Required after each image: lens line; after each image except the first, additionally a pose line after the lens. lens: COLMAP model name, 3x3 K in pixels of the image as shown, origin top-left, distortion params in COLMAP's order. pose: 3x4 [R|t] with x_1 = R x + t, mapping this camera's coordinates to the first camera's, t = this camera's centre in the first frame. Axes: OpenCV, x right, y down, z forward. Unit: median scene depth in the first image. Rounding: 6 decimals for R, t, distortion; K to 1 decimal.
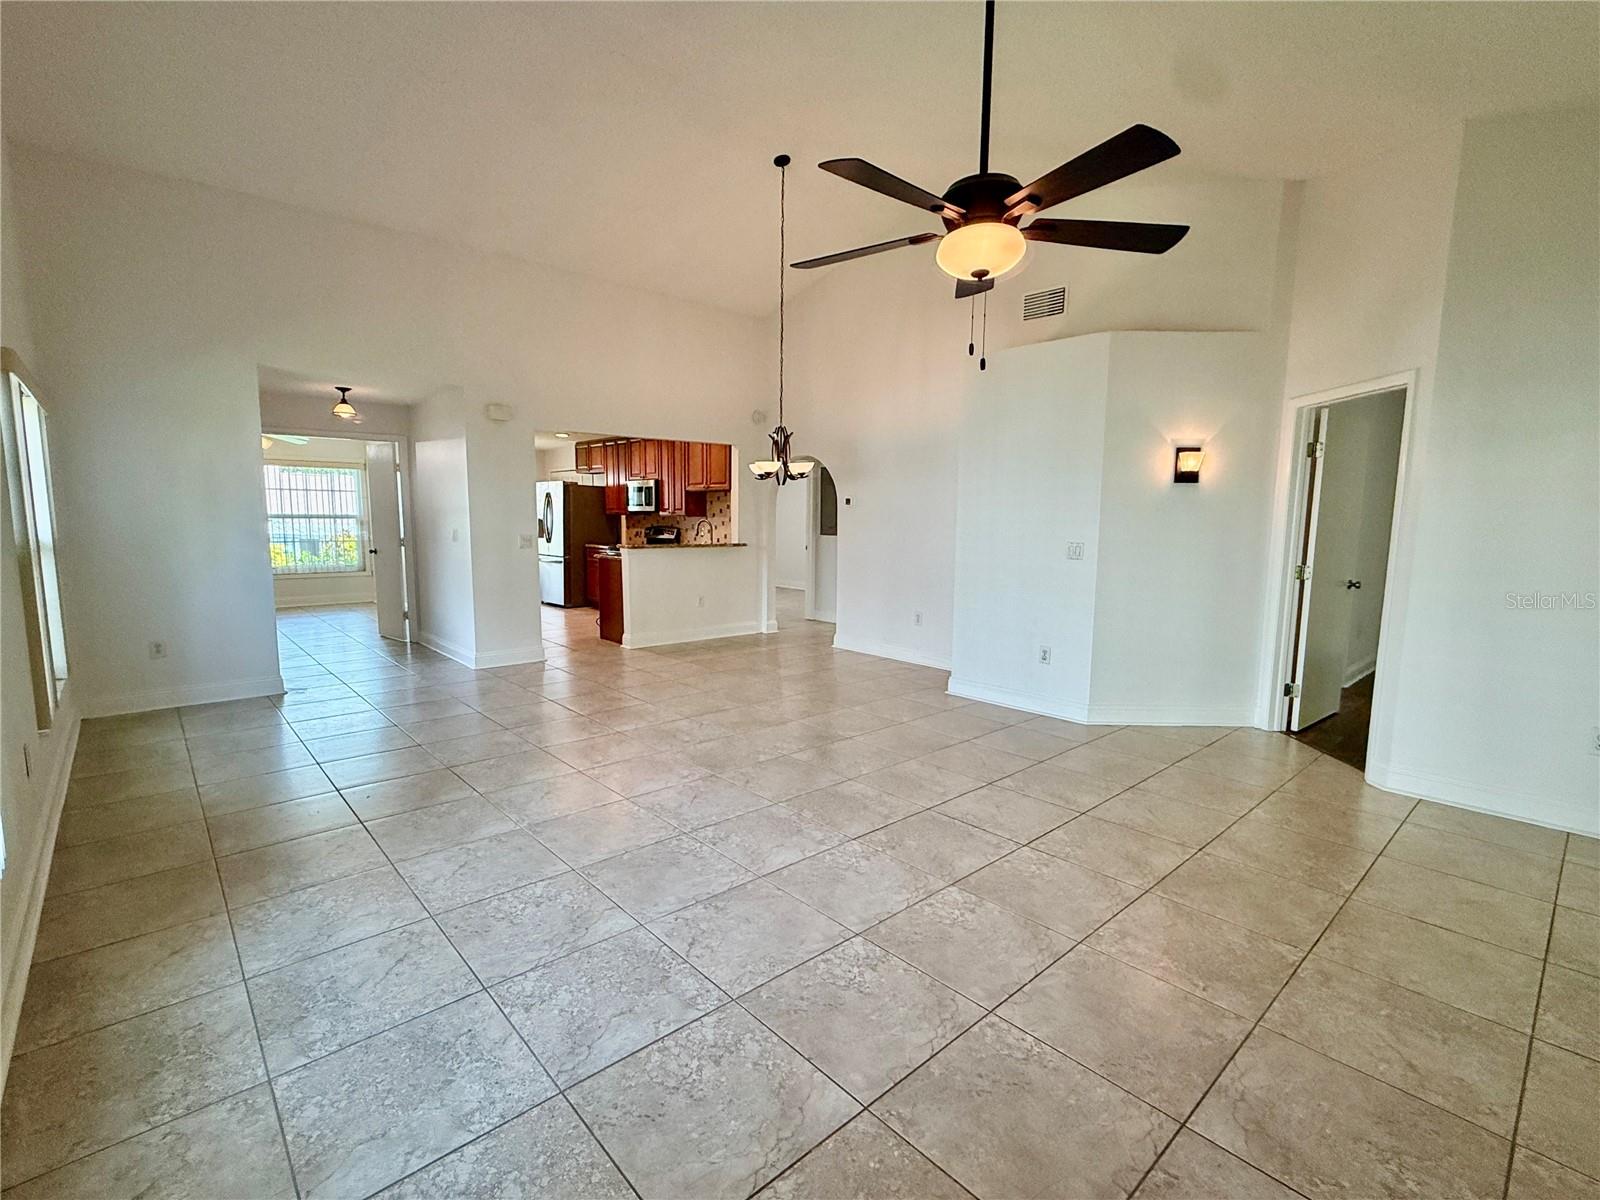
lens RADIAL K [[739.5, 0, 800.4], [0, 739.5, 607.4], [0, 0, 1]] dist [0.000857, -0.000043]
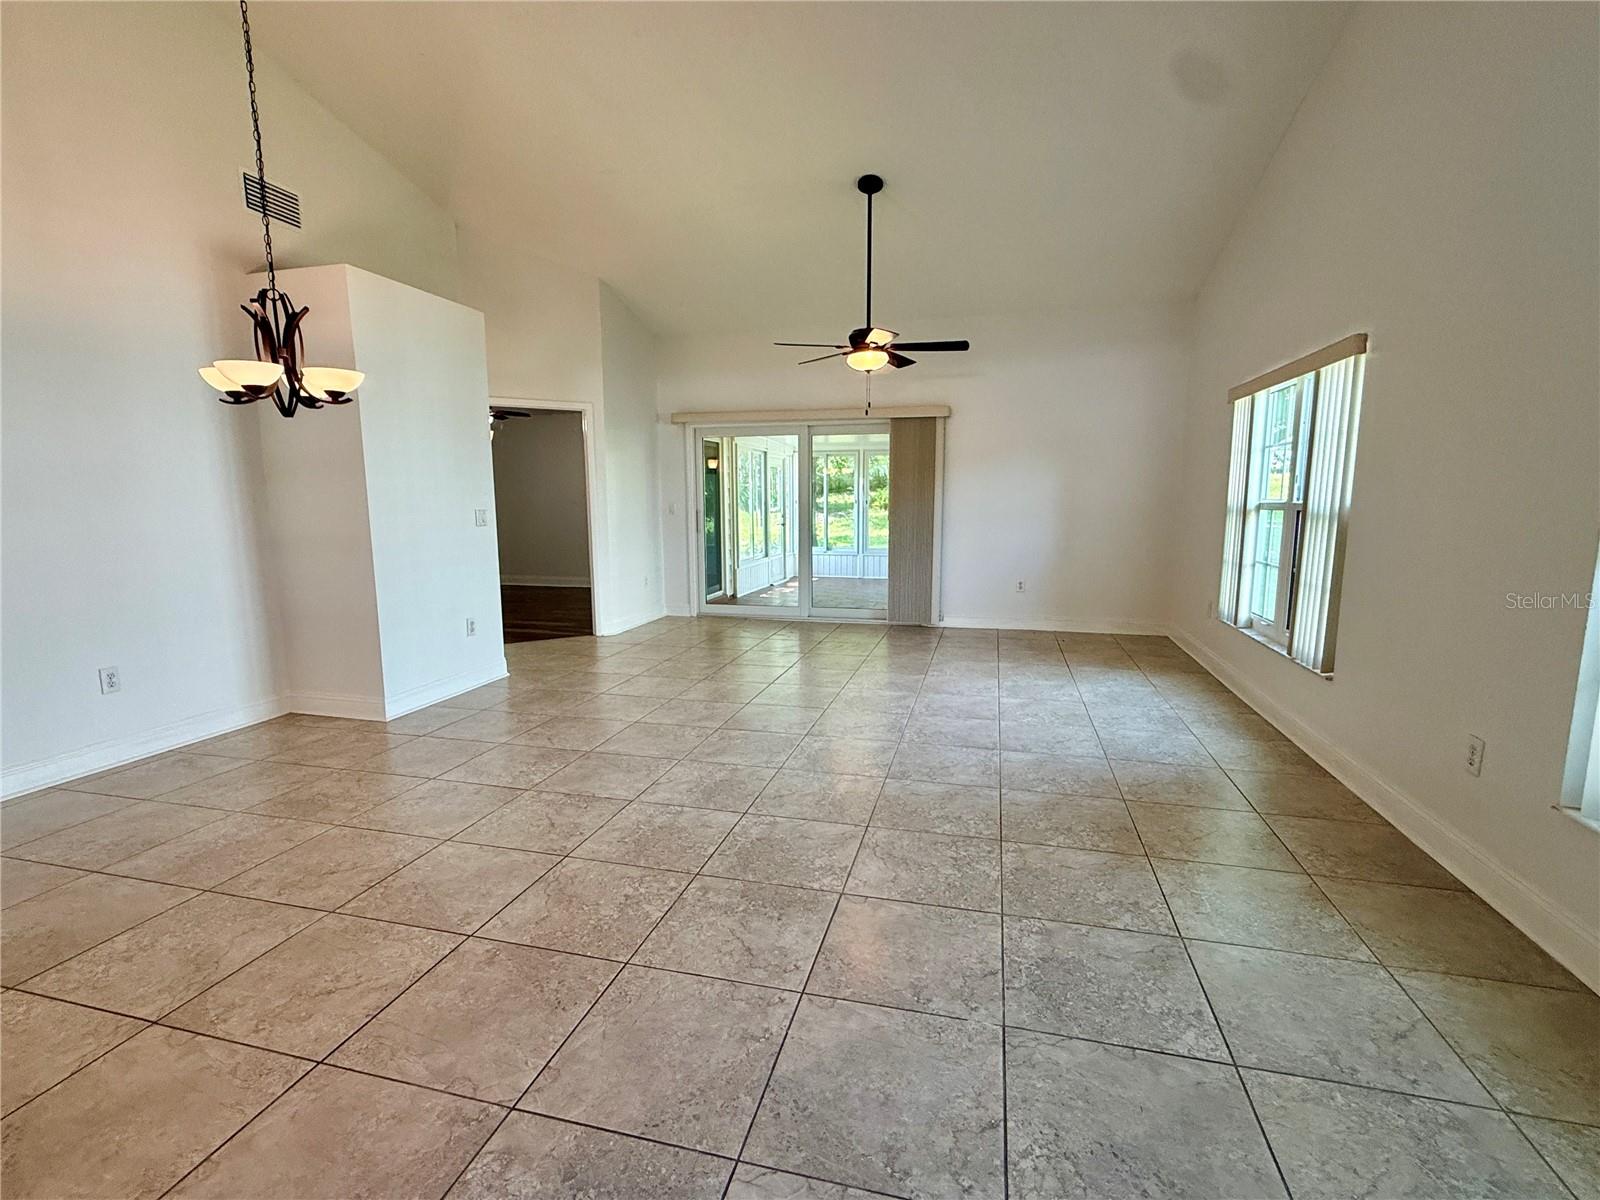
lens RADIAL K [[739.5, 0, 800.0], [0, 739.5, 605.7], [0, 0, 1]] dist [0.000857, -0.000043]
pose [[-0.549347, -0.134302, 0.824731, -1.074639], [0.102278, 0.968770, 0.225884, -0.208319], [-0.829311, 0.208441, -0.518455, 1.721649]]
